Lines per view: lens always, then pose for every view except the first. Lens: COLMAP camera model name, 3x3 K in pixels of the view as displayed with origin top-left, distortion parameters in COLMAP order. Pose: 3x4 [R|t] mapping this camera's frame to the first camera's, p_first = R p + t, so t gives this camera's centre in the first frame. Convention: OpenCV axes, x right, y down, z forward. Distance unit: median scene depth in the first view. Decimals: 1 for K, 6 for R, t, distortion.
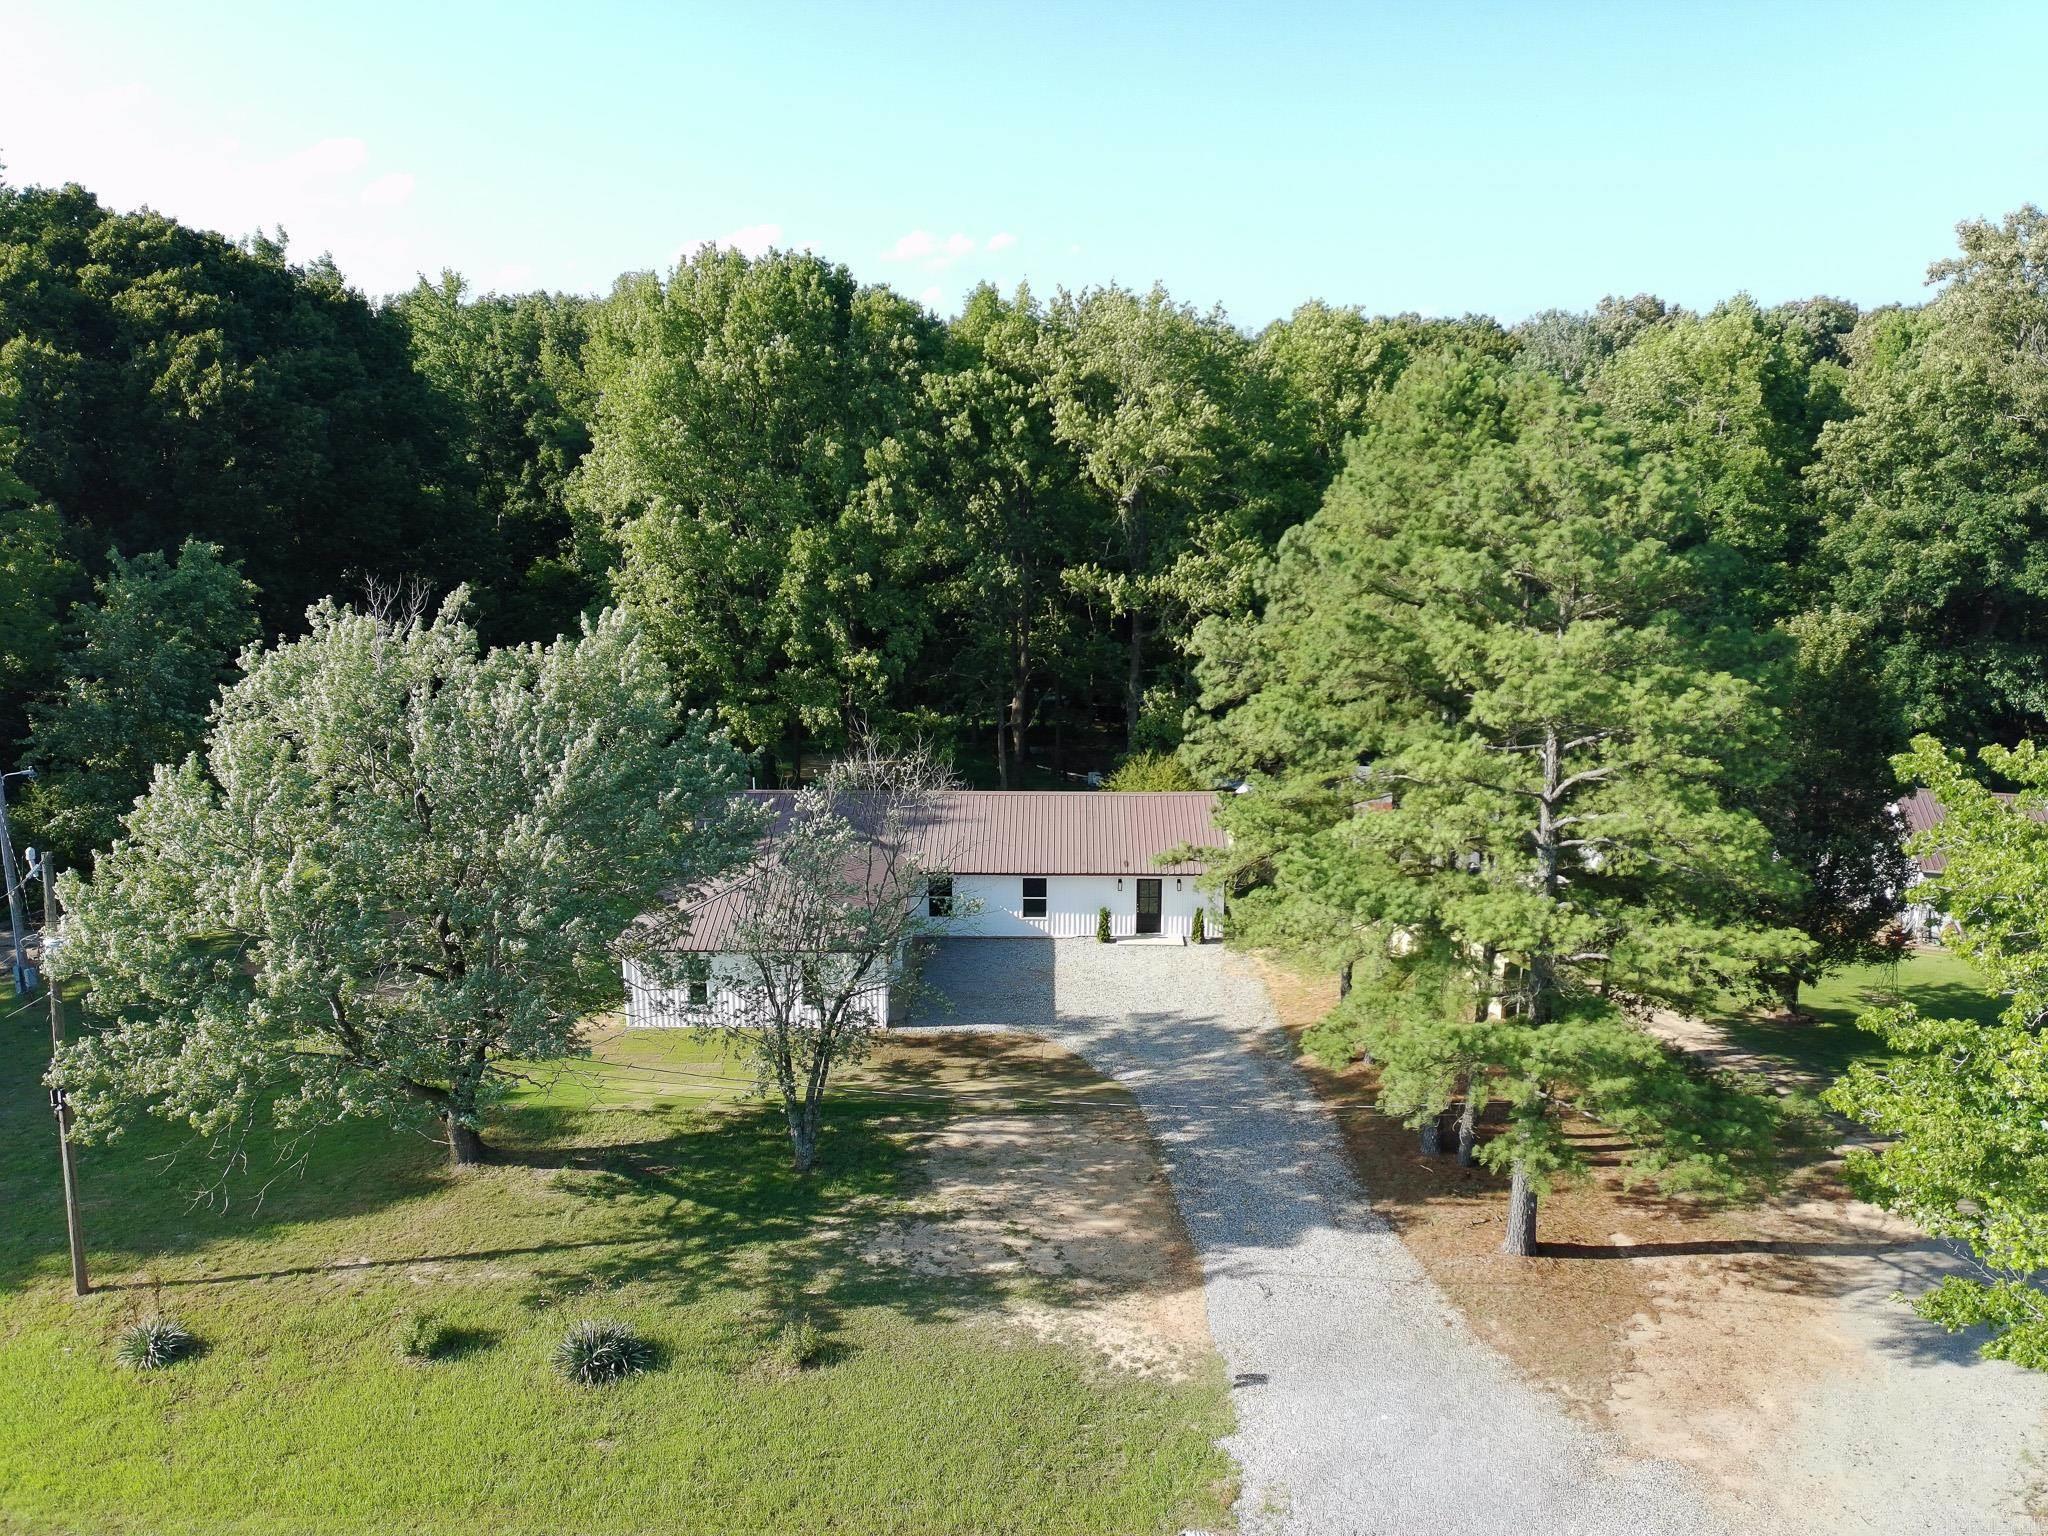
lens RADIAL K [[1470.8, 0, 1027.8], [0, 1470.8, 767.4], [0, 0, 1]] dist [0.107936, -0.092917]
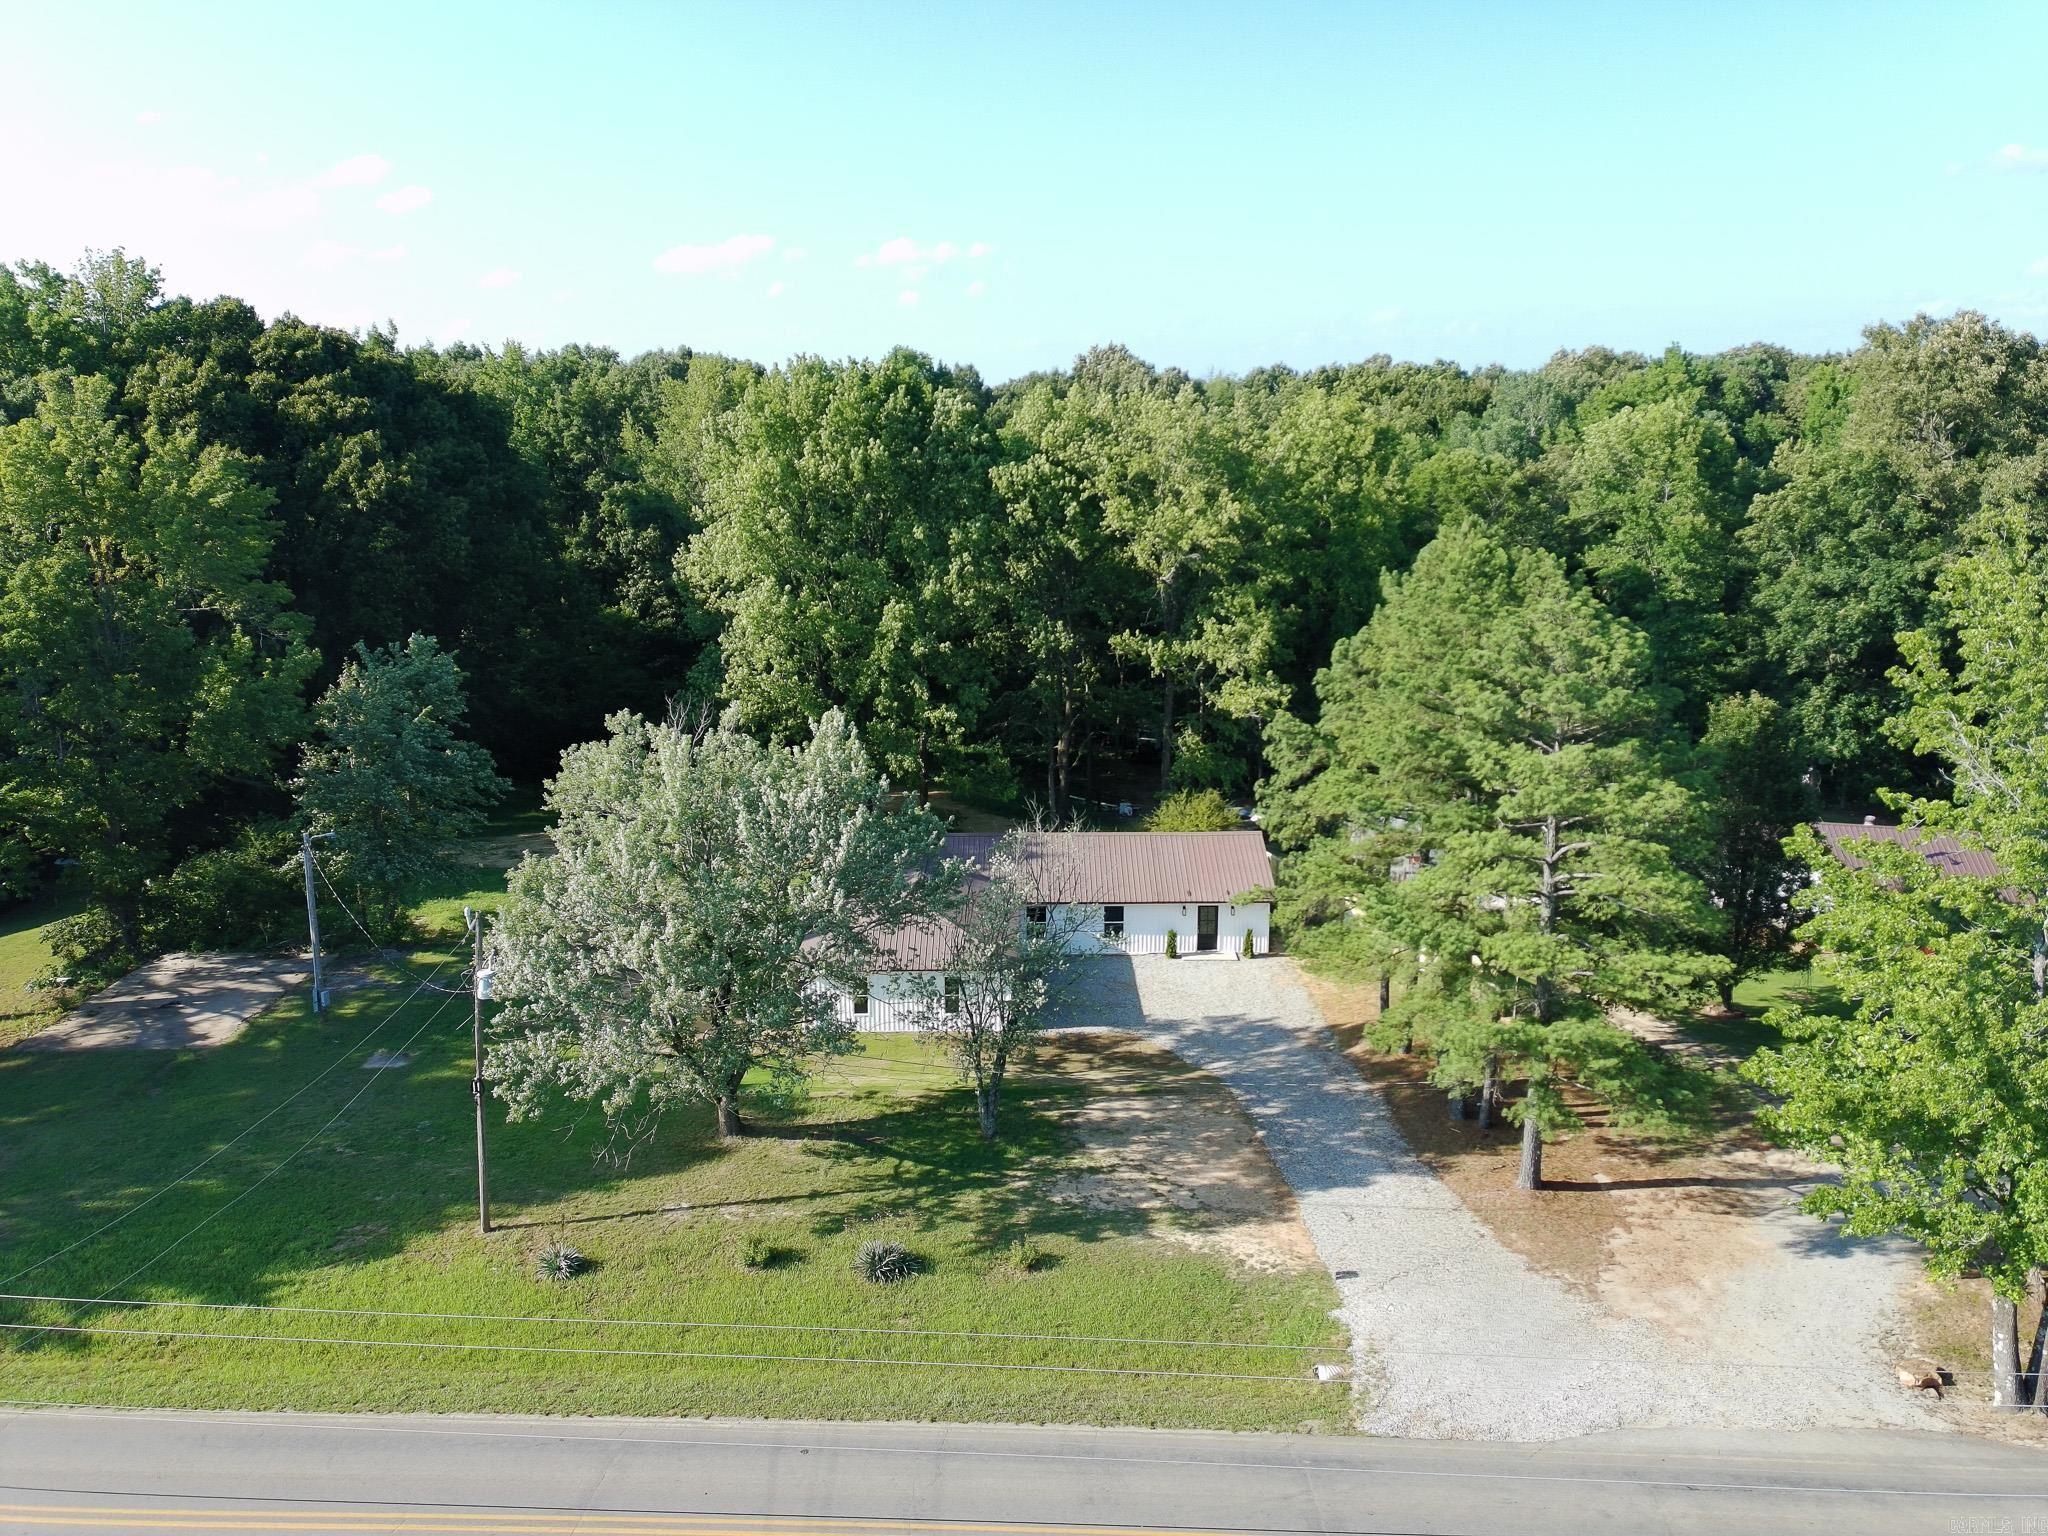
lens RADIAL K [[1470.8, 0, 1027.8], [0, 1470.8, 767.4], [0, 0, 1]] dist [0.107936, -0.092917]
pose [[0.999599, -0.008969, 0.026865, -0.148655], [0.008982, 0.999960, -0.000346, -0.059513], [-0.026861, 0.000587, 0.999639, -0.324896]]
